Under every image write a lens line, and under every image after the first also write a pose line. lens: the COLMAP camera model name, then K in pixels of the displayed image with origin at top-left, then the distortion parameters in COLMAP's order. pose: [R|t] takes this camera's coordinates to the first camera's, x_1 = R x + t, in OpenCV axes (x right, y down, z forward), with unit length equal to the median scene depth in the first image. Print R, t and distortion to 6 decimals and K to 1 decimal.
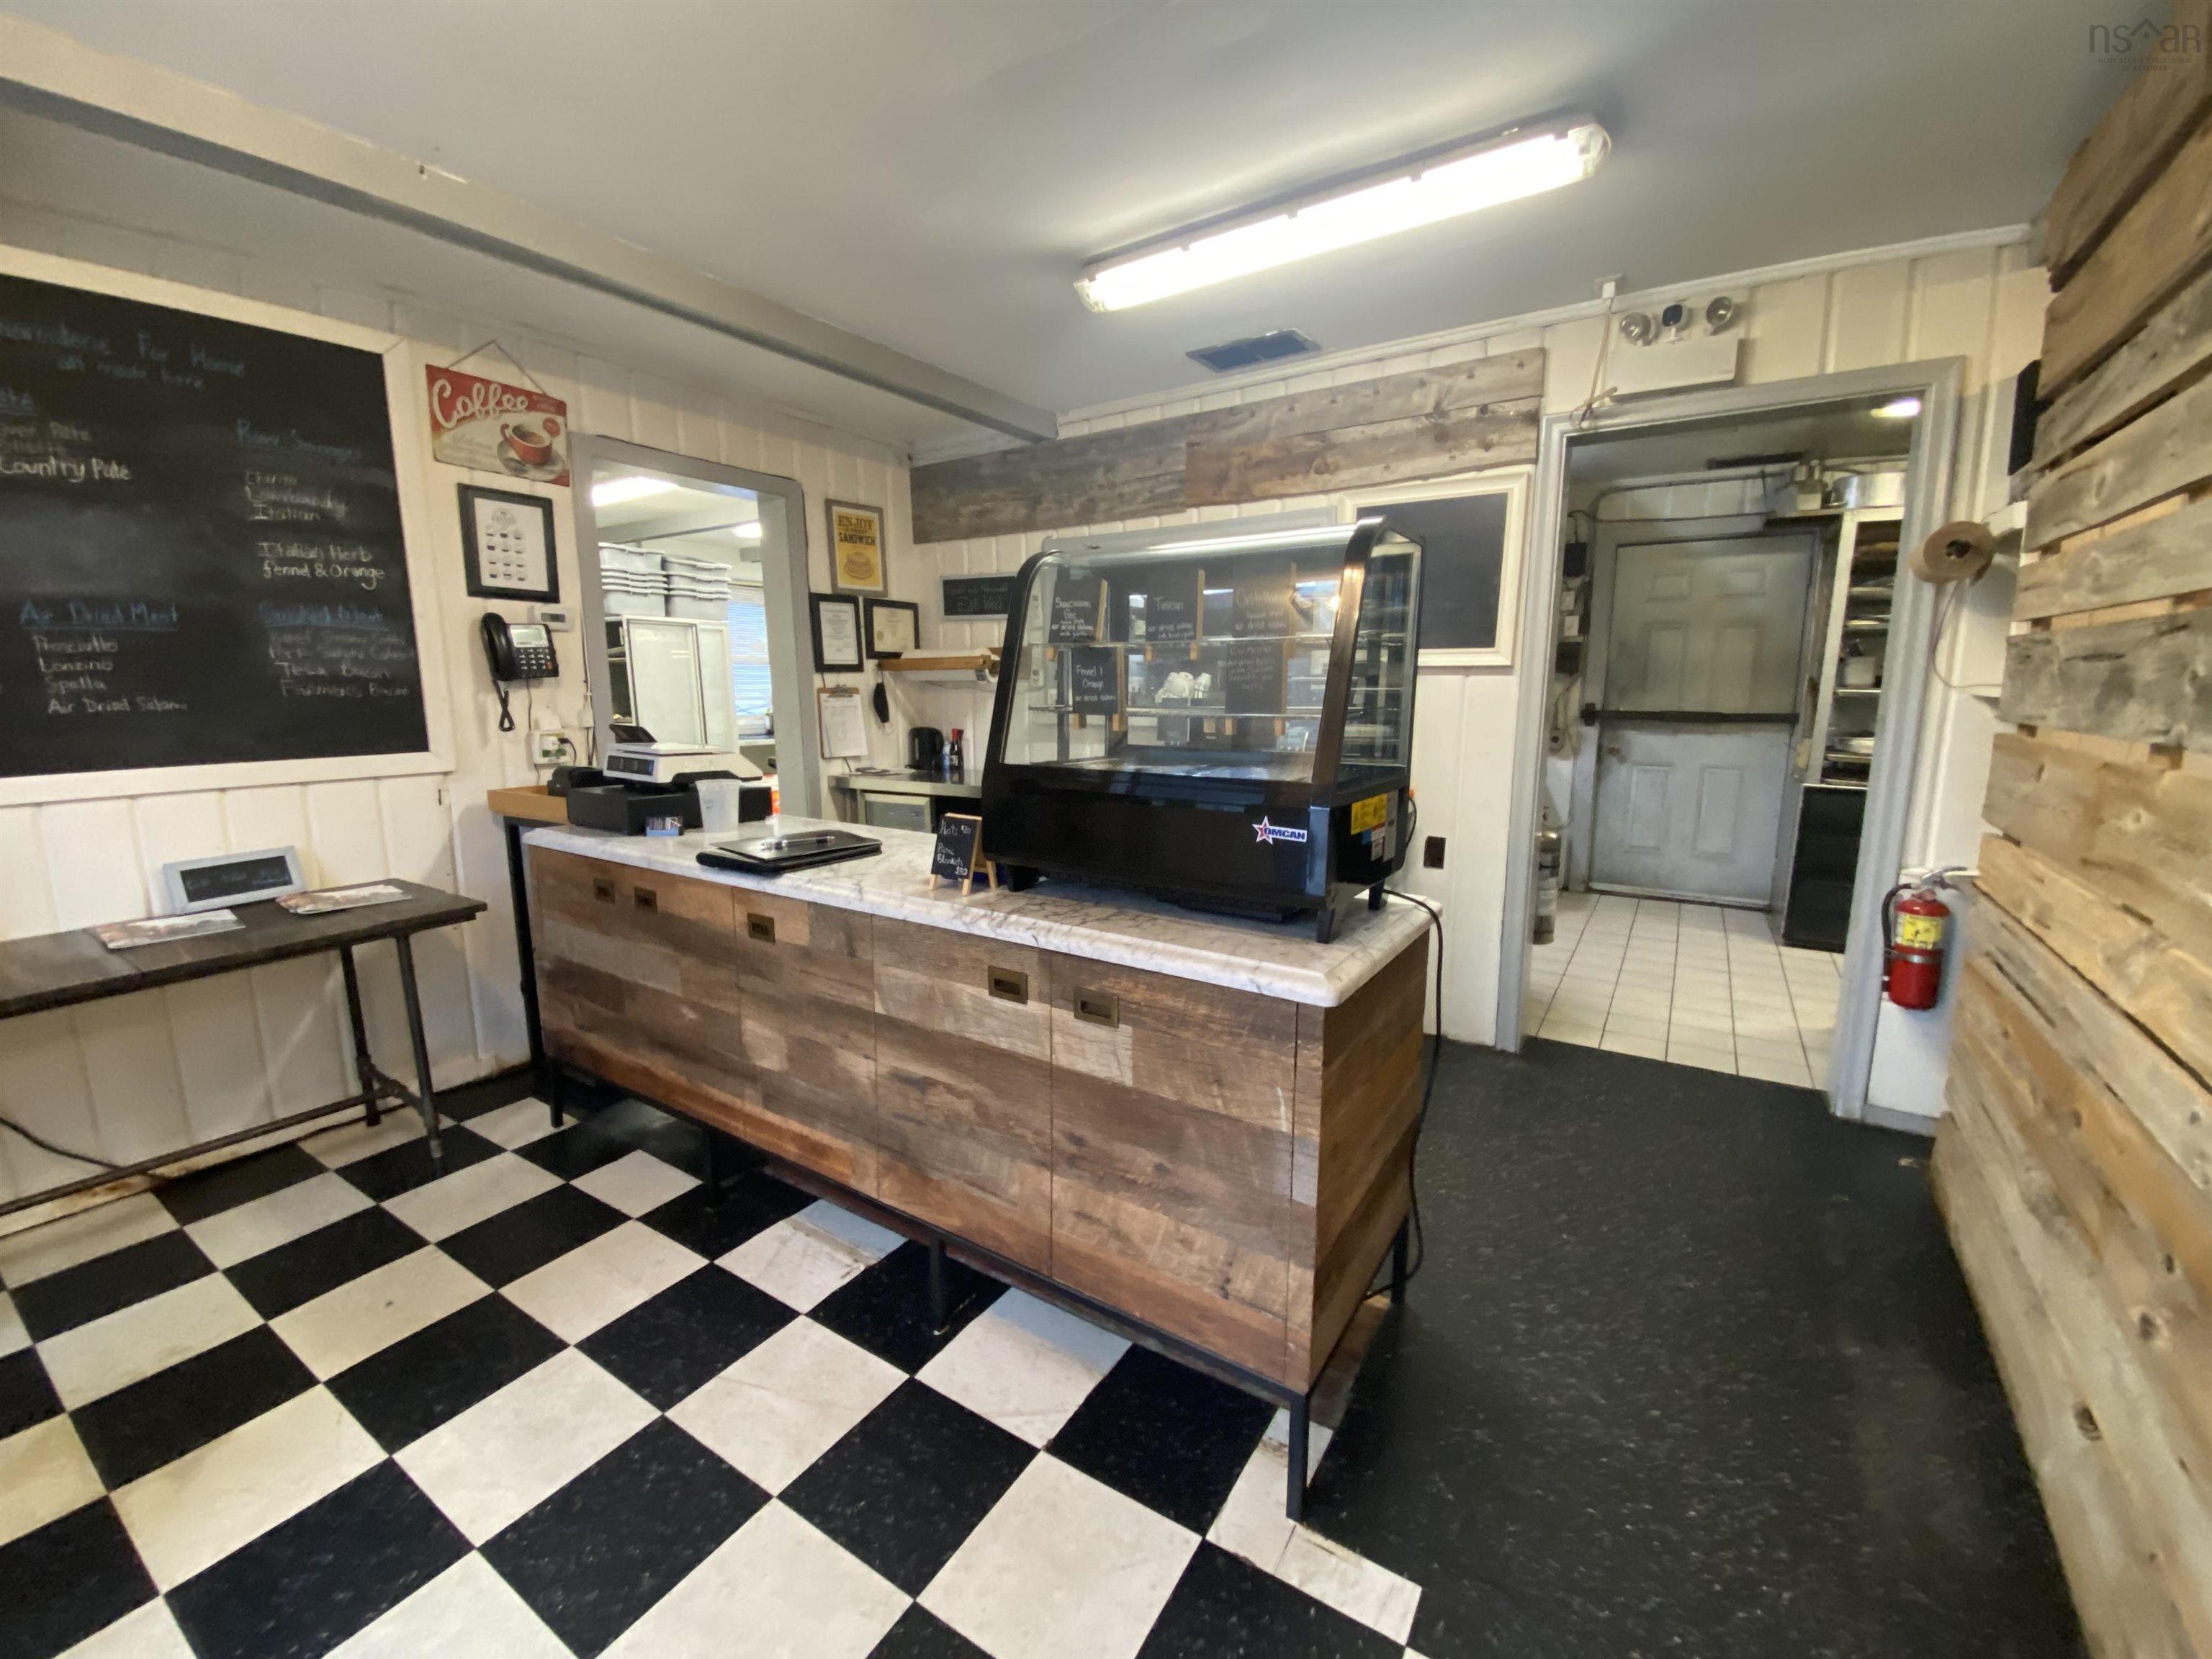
lens RADIAL K [[889.7, 0, 1105.0], [0, 889.7, 835.4], [0, 0, 1]] dist [0.017151, -0.018571]
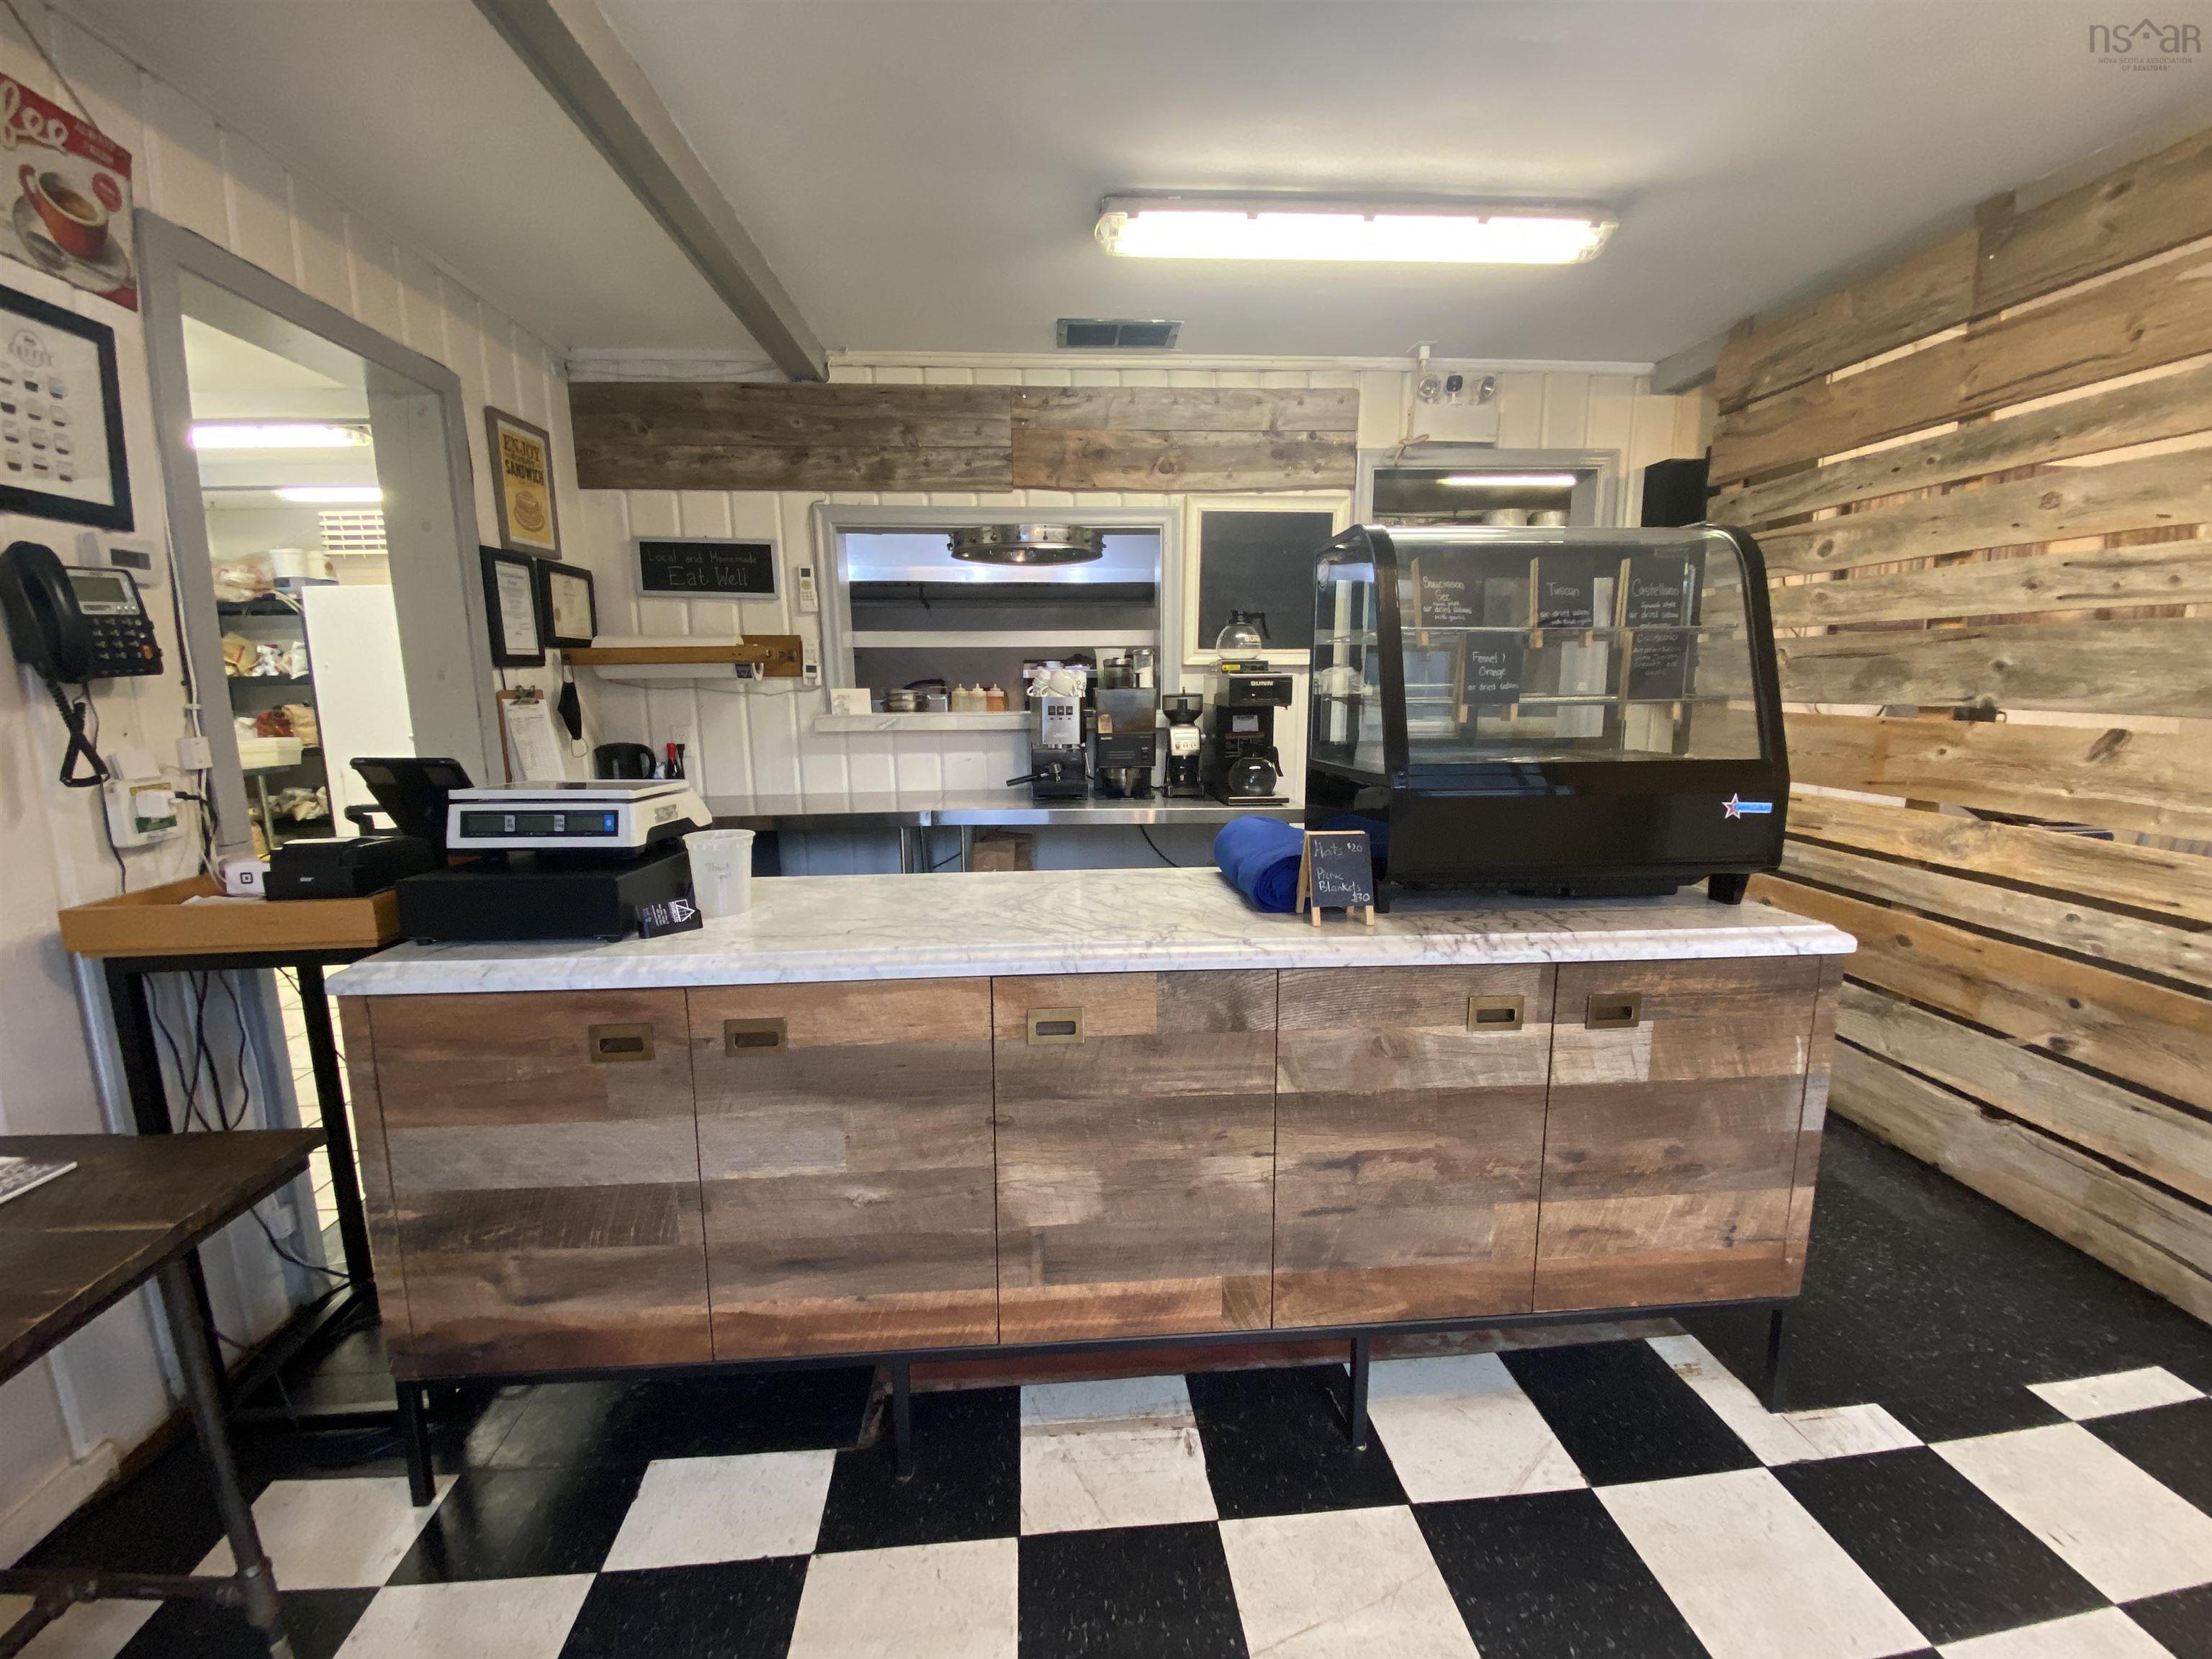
lens RADIAL K [[889.7, 0, 1105.0], [0, 889.7, 835.4], [0, 0, 1]] dist [0.017151, -0.018571]
pose [[0.792231, -0.107320, 0.600710, -0.526609], [0.108173, 0.993522, 0.034838, -0.046321], [-0.600557, 0.037381, 0.798708, 0.288585]]
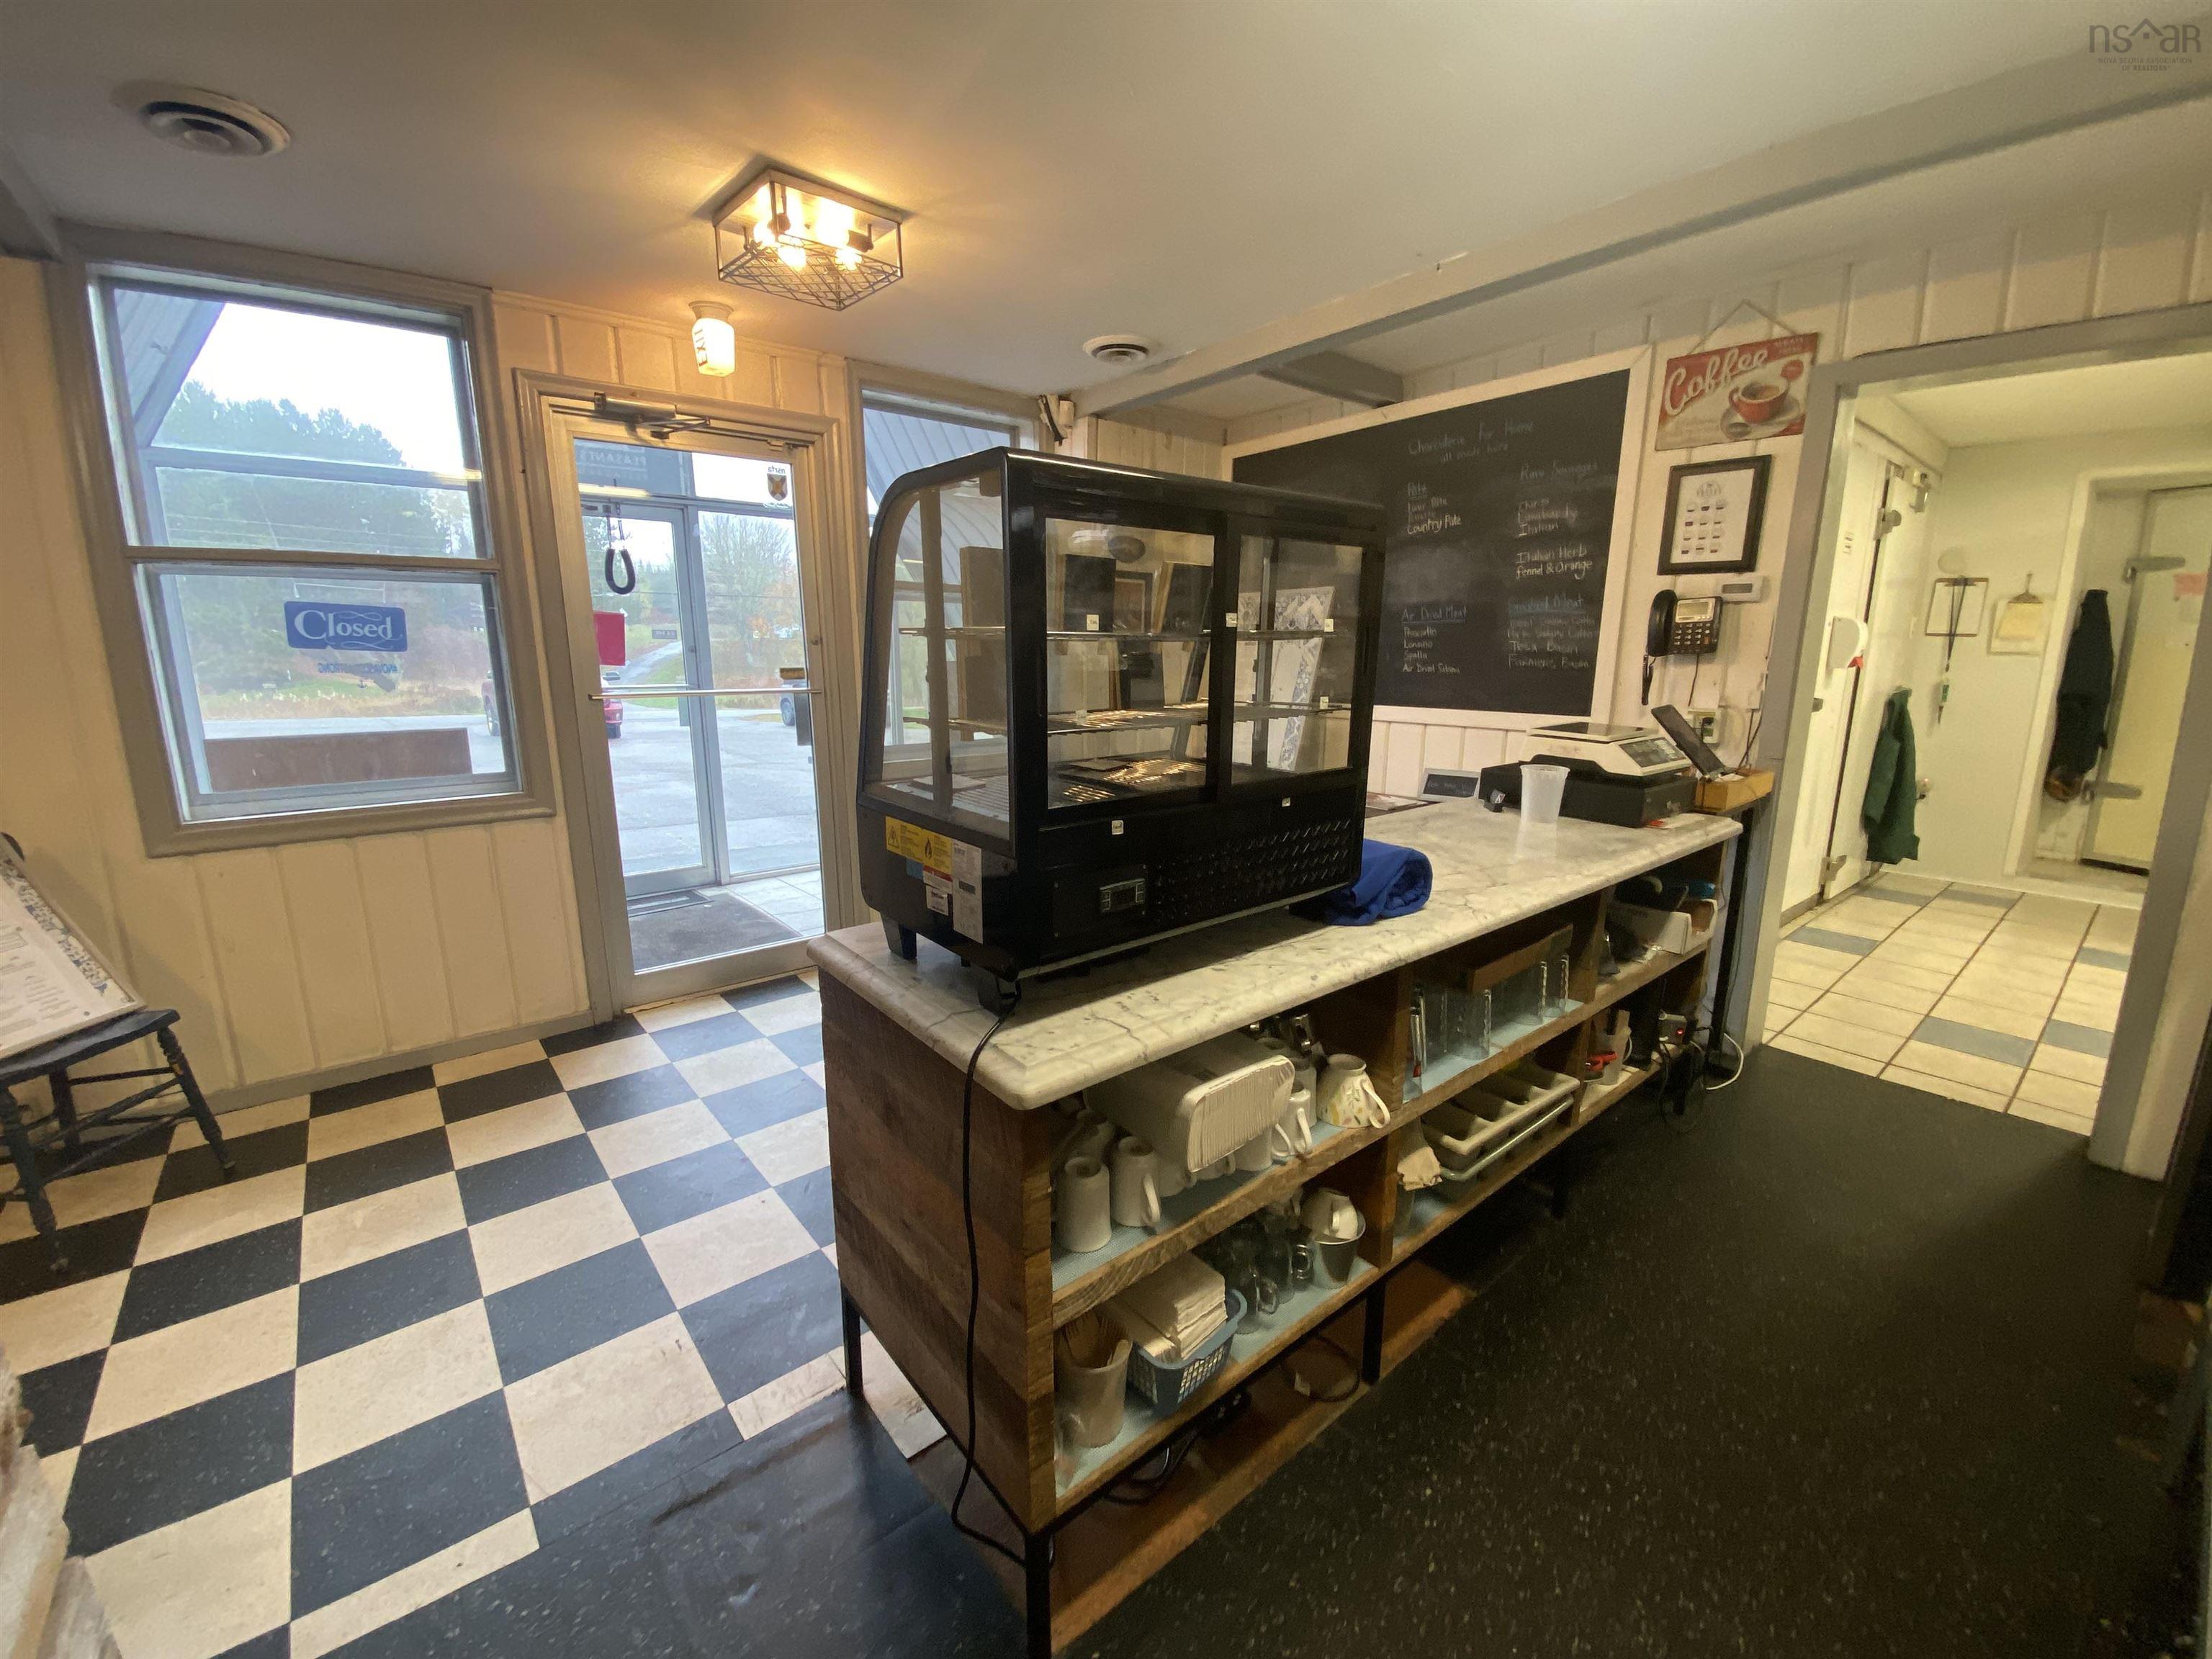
lens RADIAL K [[890.1, 0, 1106.6], [0, 890.1, 841.6], [0, 0, 1]] dist [0.001339, -0.013618]
pose [[-0.306756, 0.210165, -0.928295, 0.528514], [-0.151860, 0.952015, 0.265718, -0.147299], [0.939595, 0.222481, -0.260121, 0.726917]]
